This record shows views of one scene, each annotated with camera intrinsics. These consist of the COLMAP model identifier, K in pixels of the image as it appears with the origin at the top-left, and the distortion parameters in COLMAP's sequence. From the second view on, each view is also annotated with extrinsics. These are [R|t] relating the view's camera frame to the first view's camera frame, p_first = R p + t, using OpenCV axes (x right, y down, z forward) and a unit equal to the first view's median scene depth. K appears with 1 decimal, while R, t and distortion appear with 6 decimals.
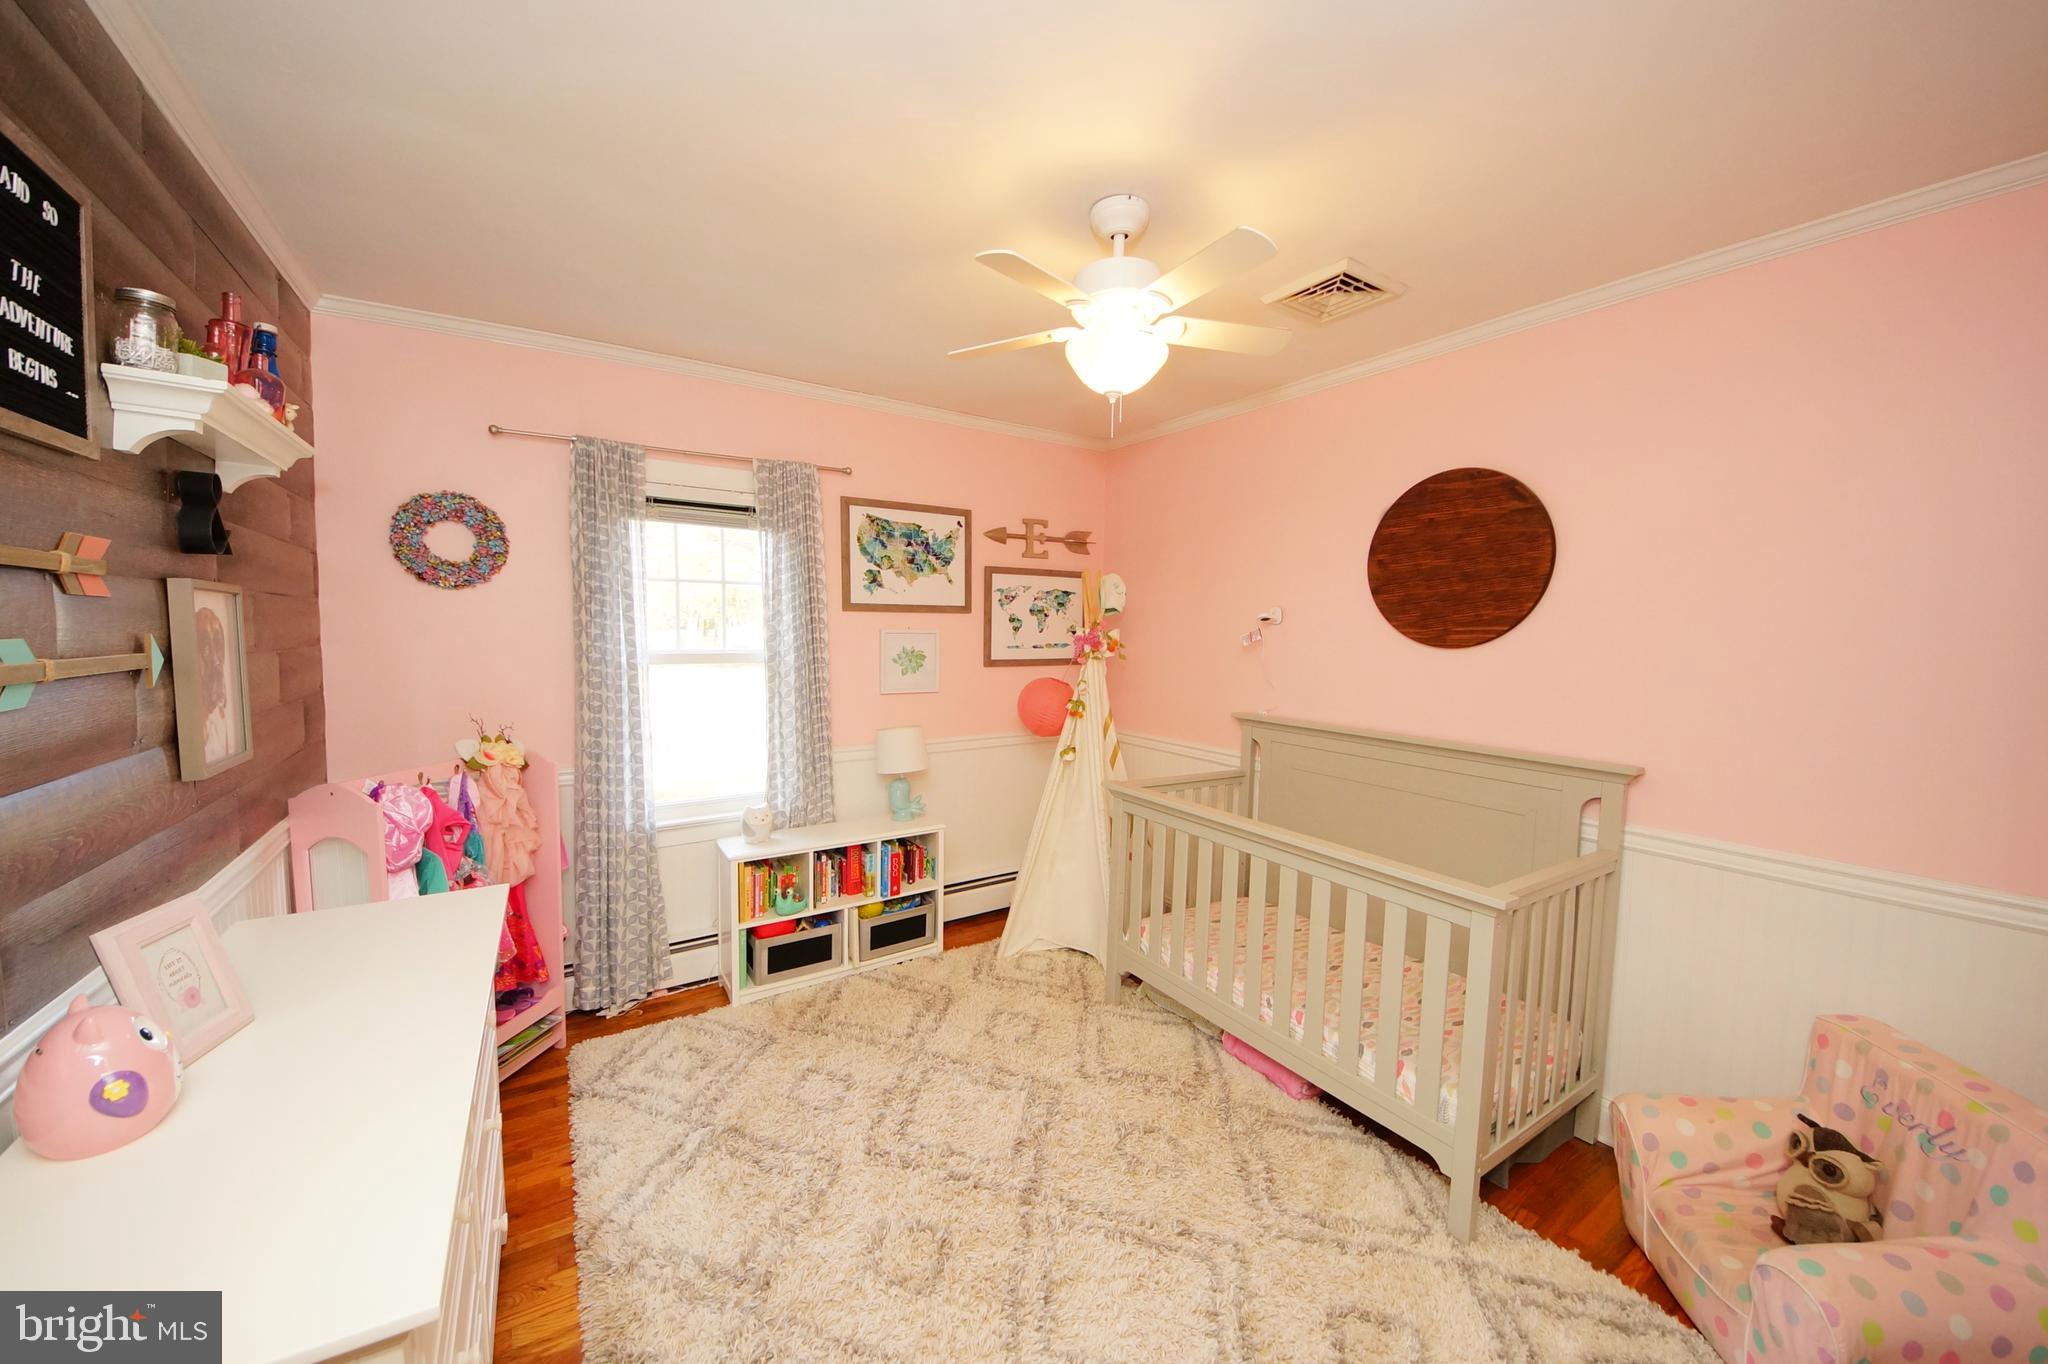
lens RADIAL K [[738.6, 0, 1024.0], [0, 738.6, 682.0], [0, 0, 1]] dist [0.027166, -0.024621]
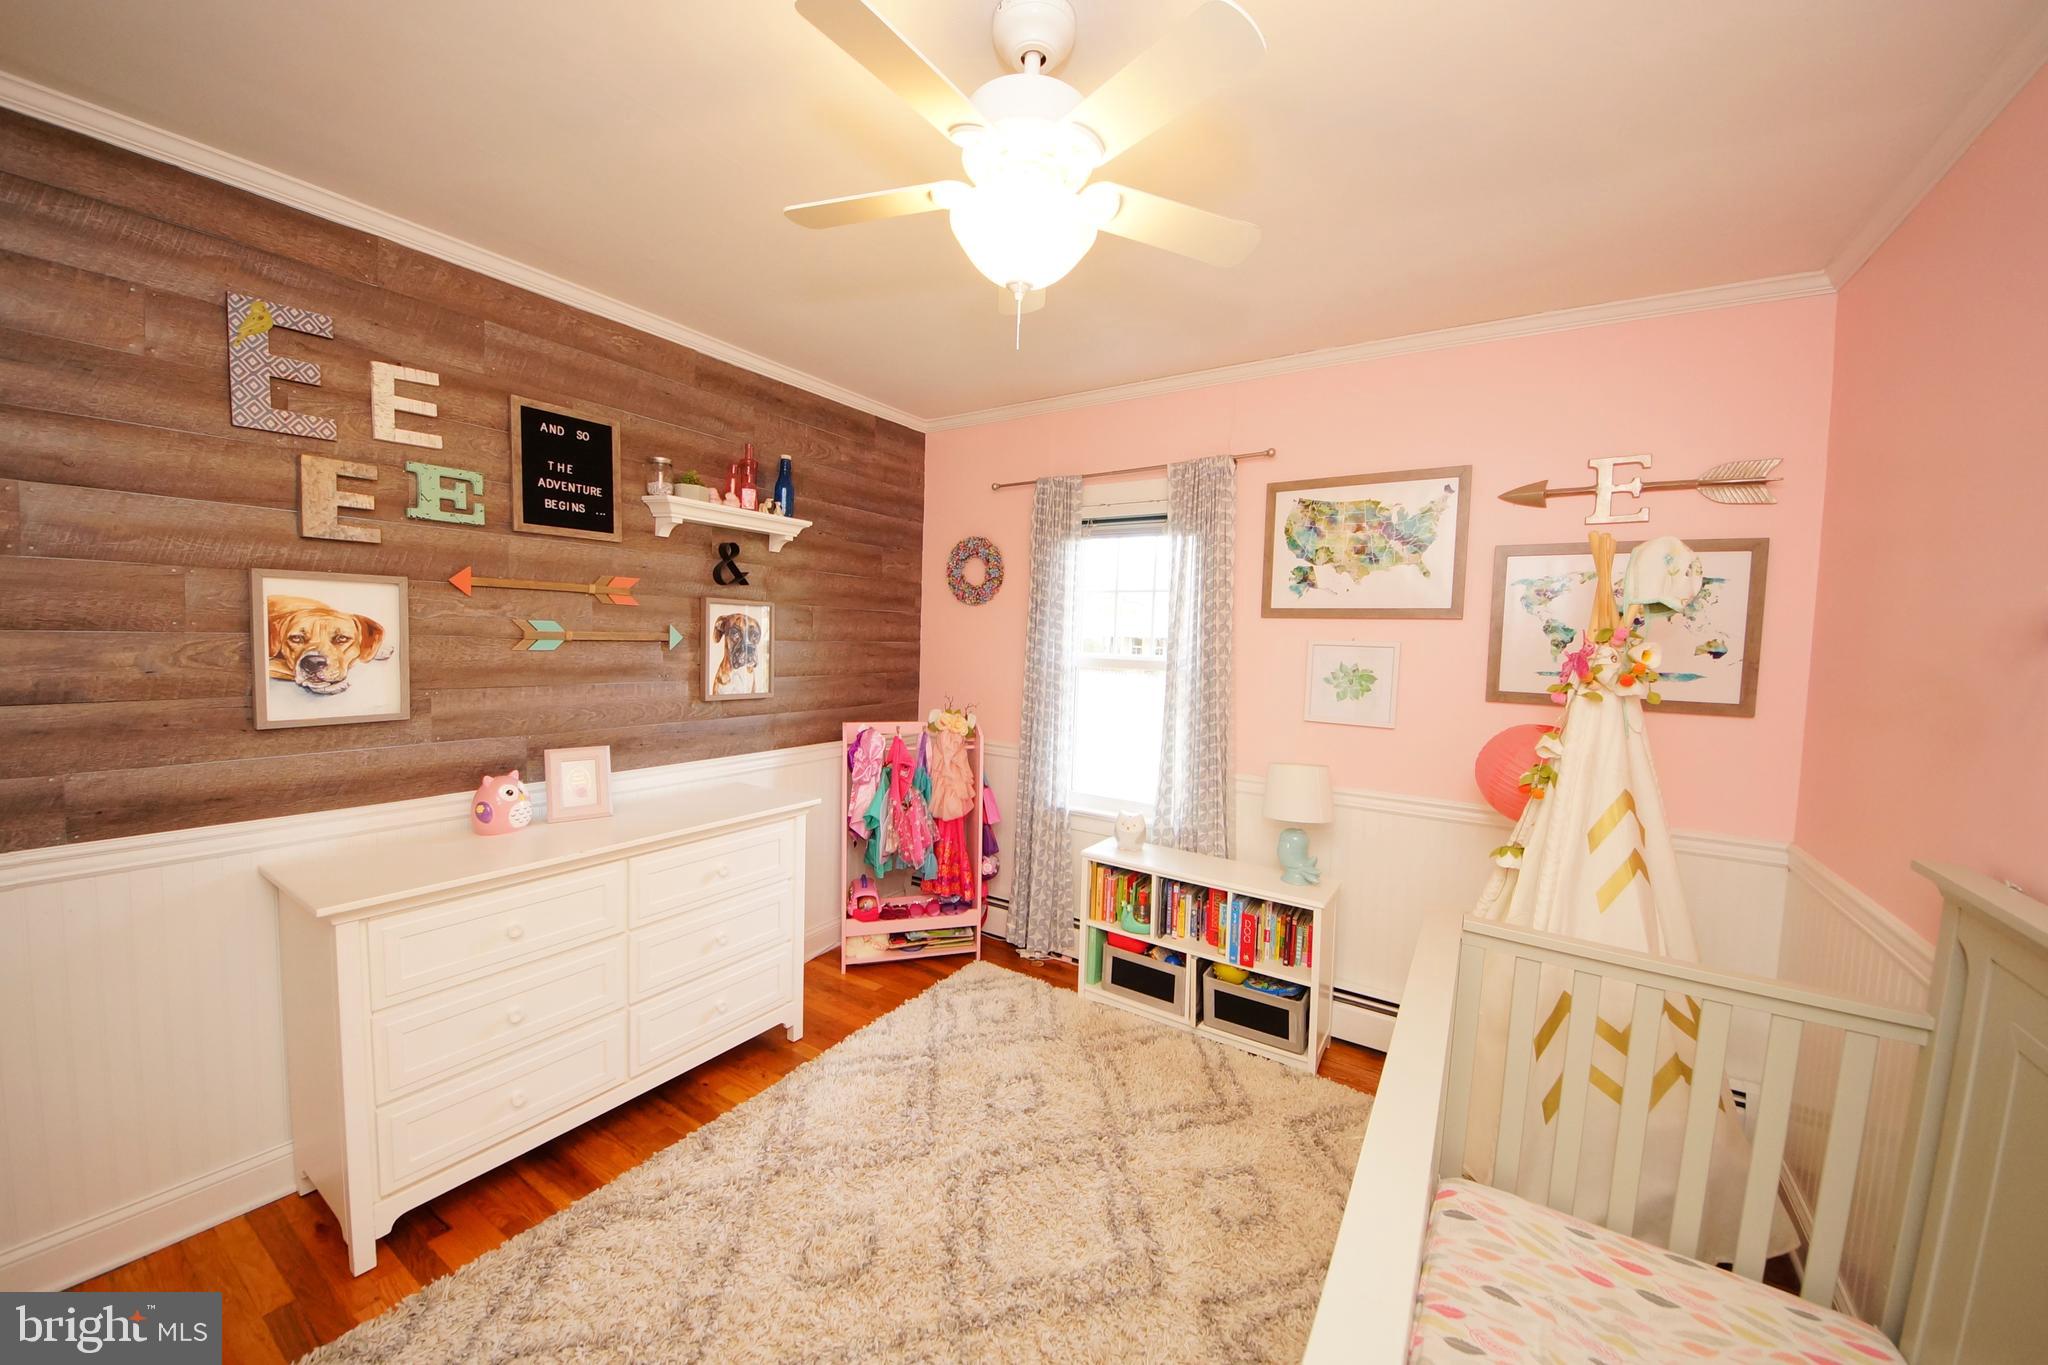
lens RADIAL K [[738.6, 0, 1024.0], [0, 738.6, 682.5], [0, 0, 1]] dist [0.027166, -0.024621]
pose [[0.401201, 0.060011, -0.914022, 0.463532], [-0.091615, 0.995477, 0.025145, -0.019195], [0.911397, 0.073650, 0.404885, 0.439014]]
